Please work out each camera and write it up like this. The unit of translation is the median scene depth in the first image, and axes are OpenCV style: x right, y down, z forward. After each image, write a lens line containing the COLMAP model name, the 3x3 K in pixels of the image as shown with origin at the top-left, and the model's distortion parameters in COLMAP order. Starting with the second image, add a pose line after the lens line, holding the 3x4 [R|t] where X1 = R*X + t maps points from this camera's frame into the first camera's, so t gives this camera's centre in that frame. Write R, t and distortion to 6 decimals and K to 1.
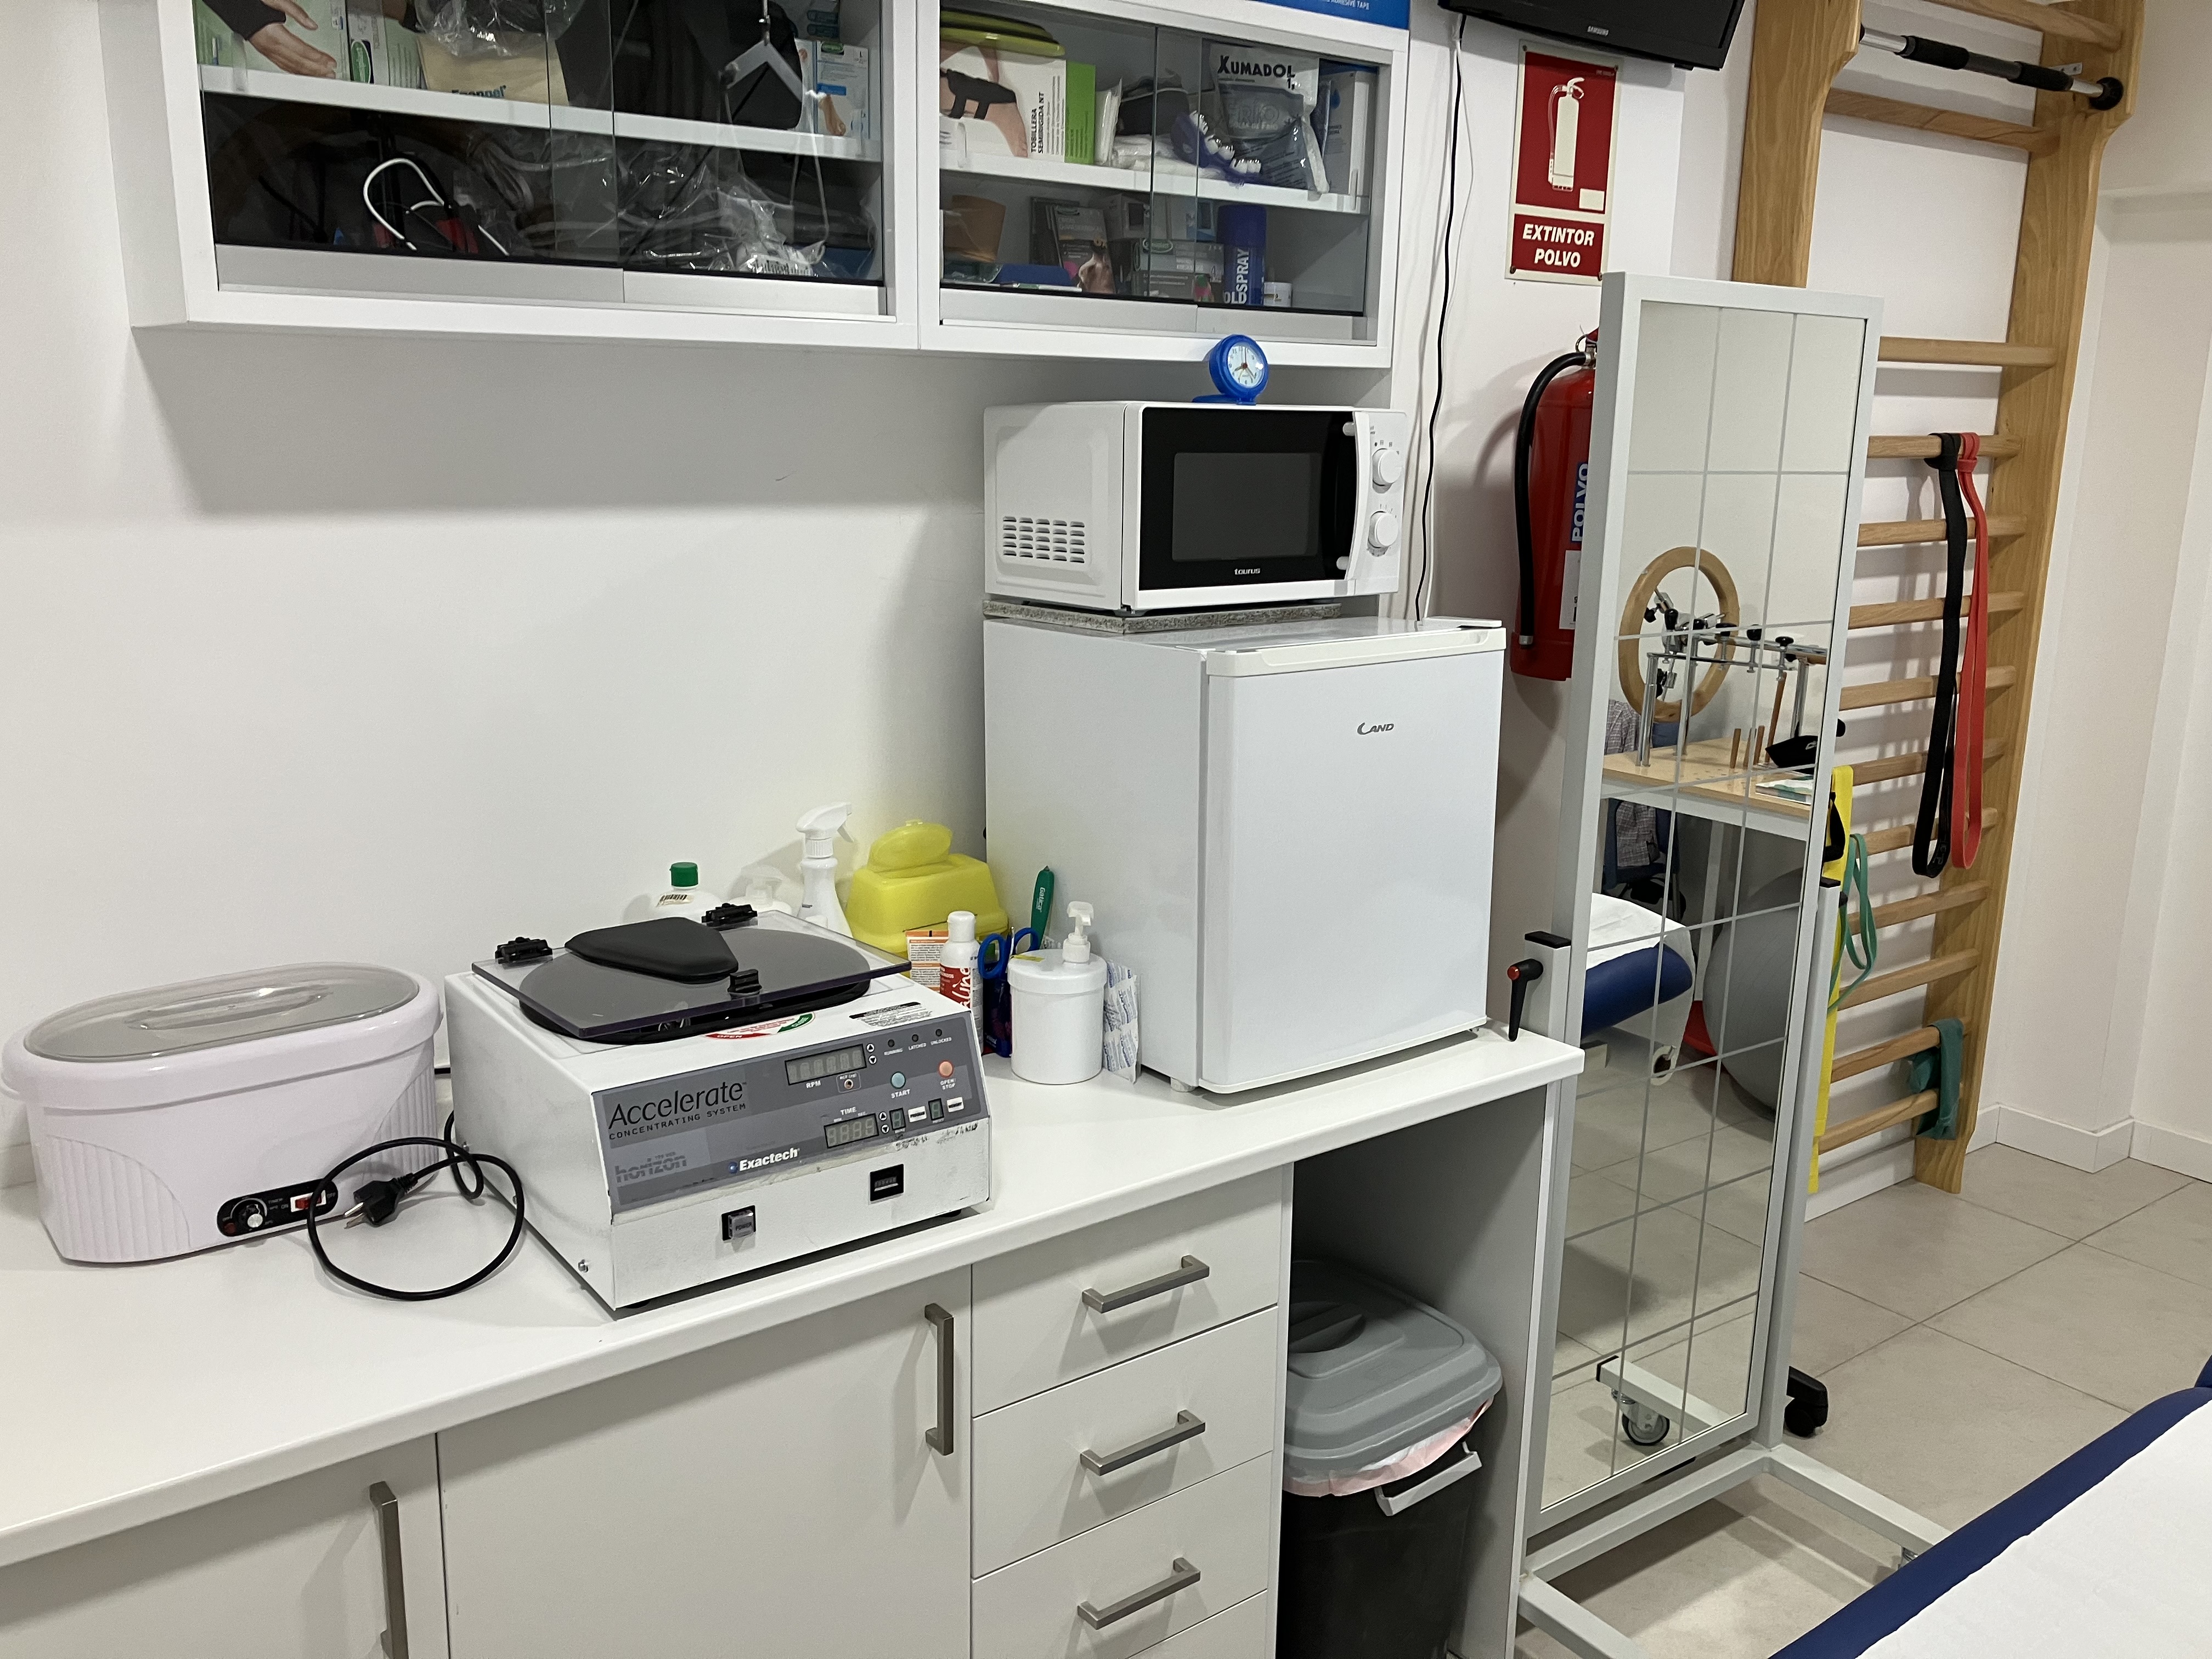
lens RADIAL K [[1798.4, 0, 1104.3], [0, 1798.4, 831.0], [0, 0, 1]] dist [-0.018997, 0.005519]
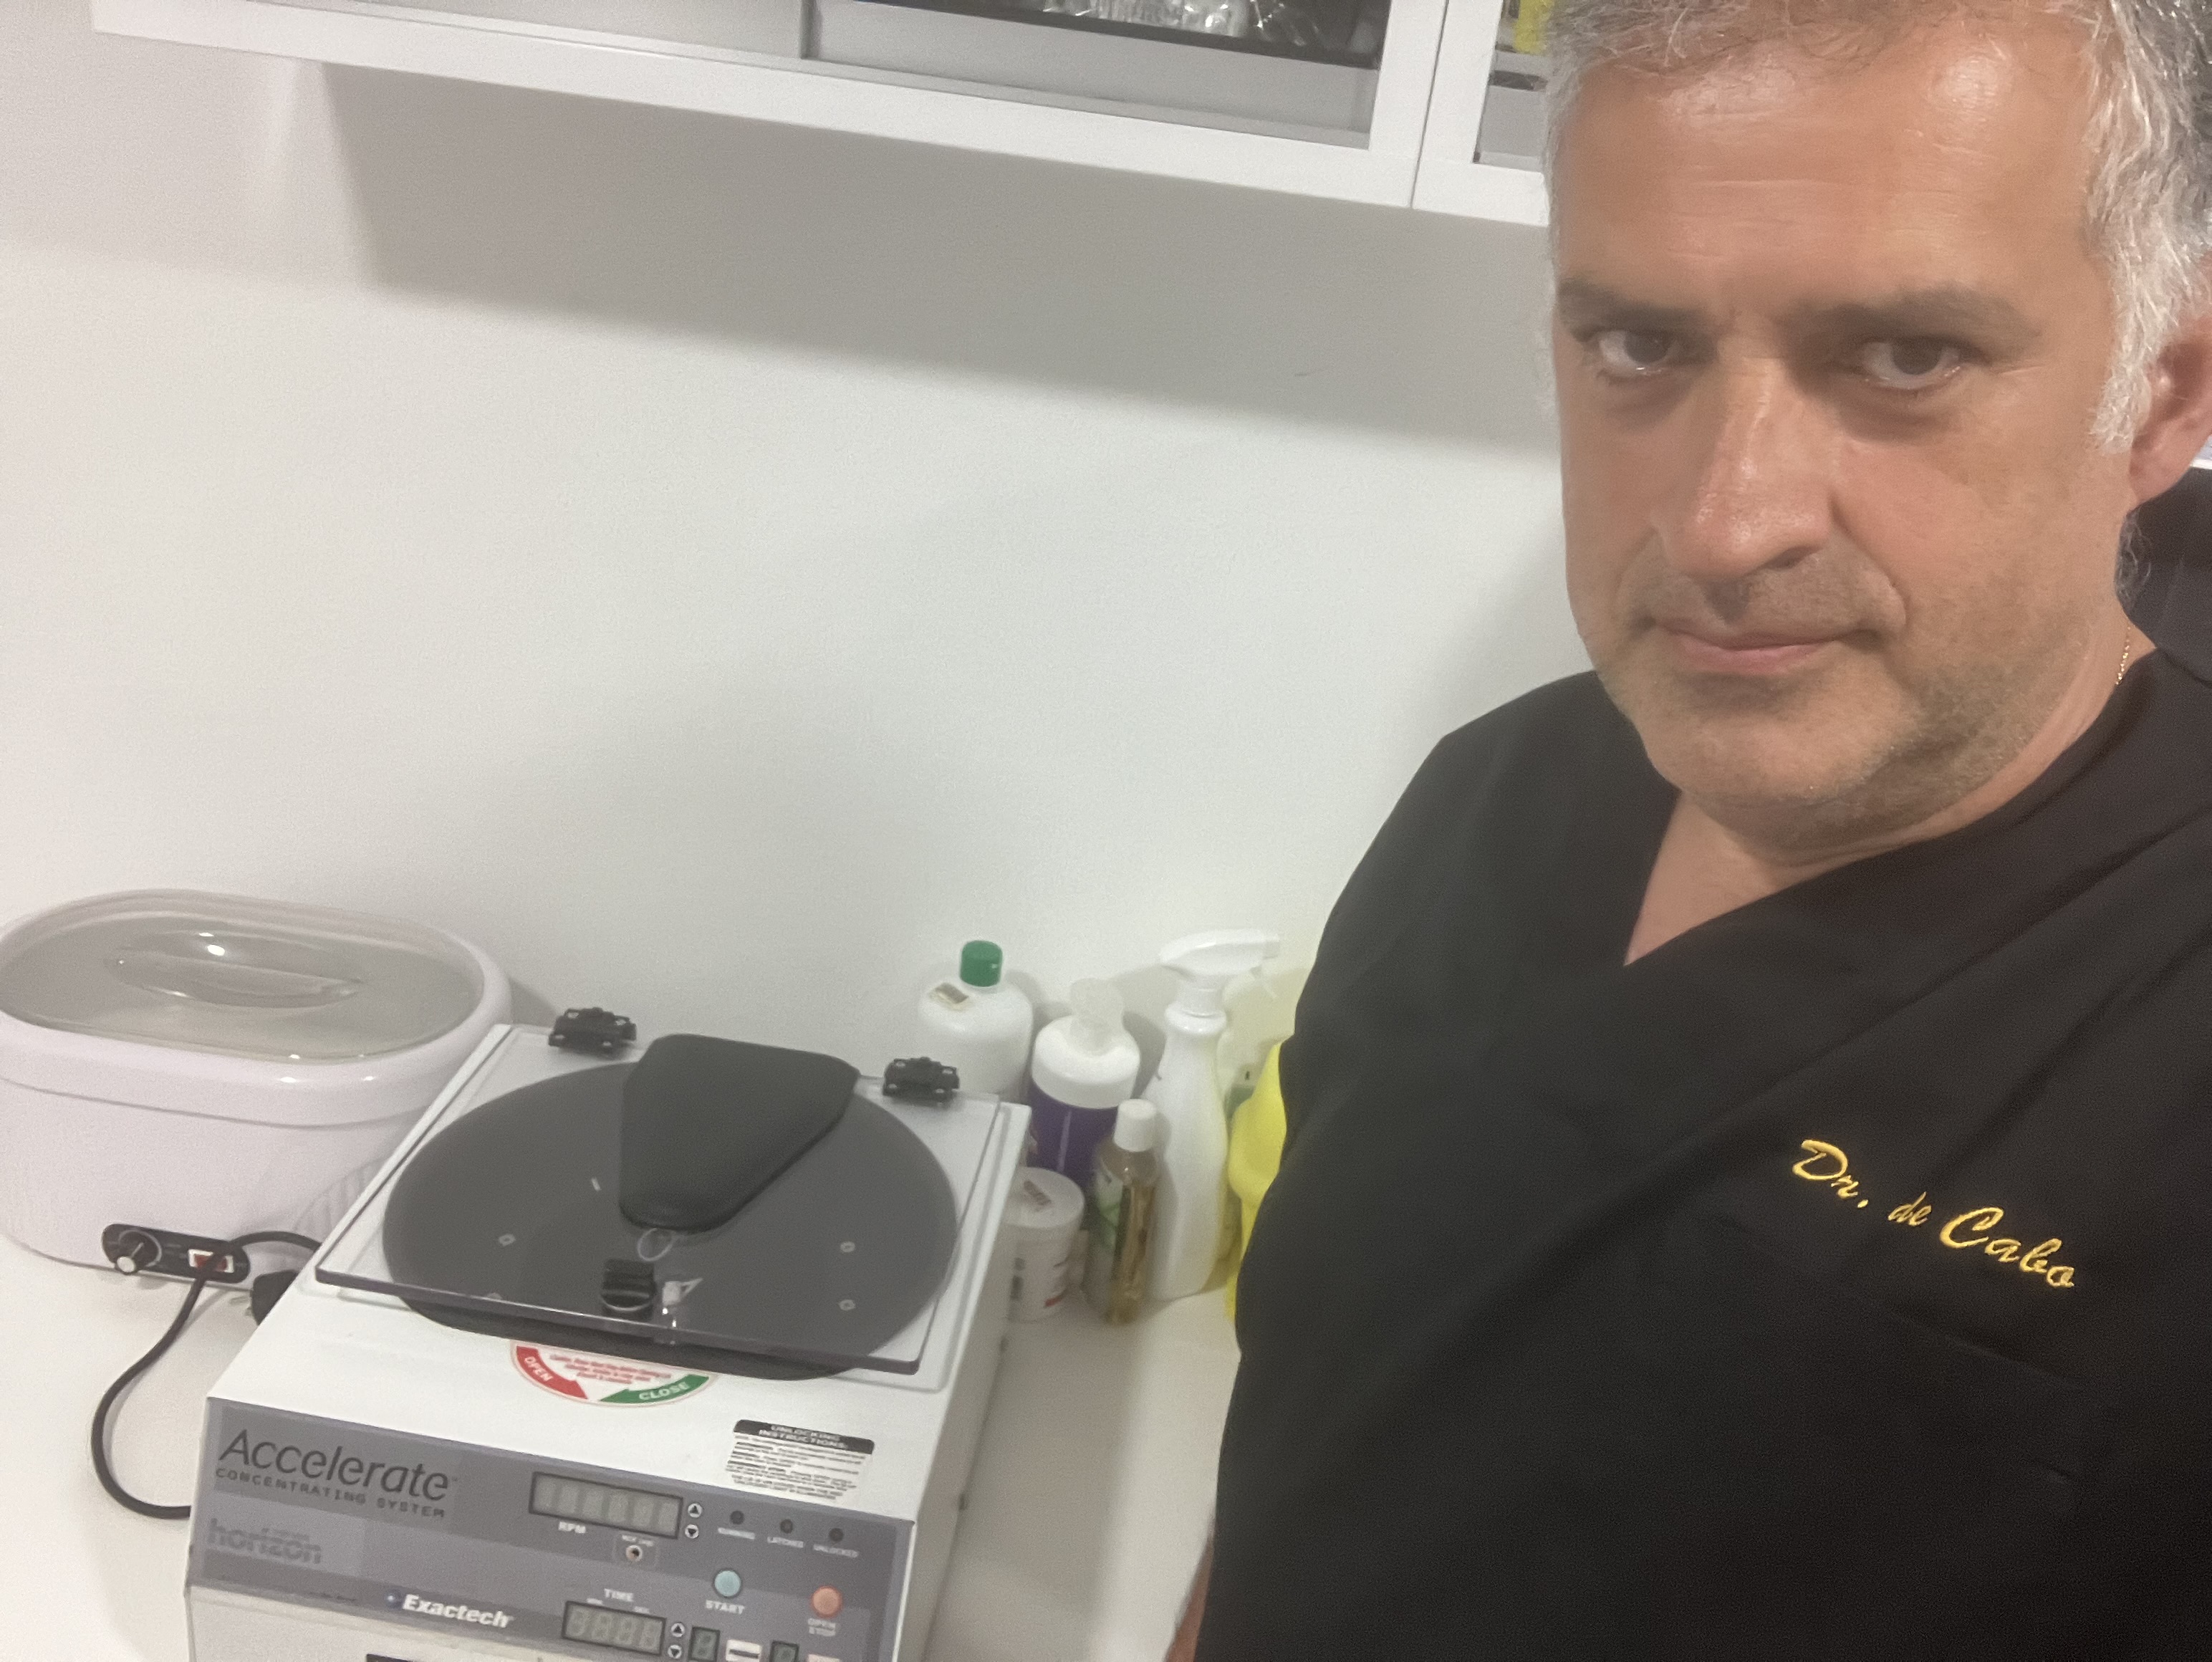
lens RADIAL K [[2064.1, 0, 1104.7], [0, 2064.1, 826.2], [0, 0, 1]] dist [-0.052175, 0.000000]
pose [[0.746839, 0.342967, -0.569742, 0.260785], [-0.261607, 0.939192, 0.222440, -0.260027], [0.611386, -0.017079, 0.791148, 0.614321]]
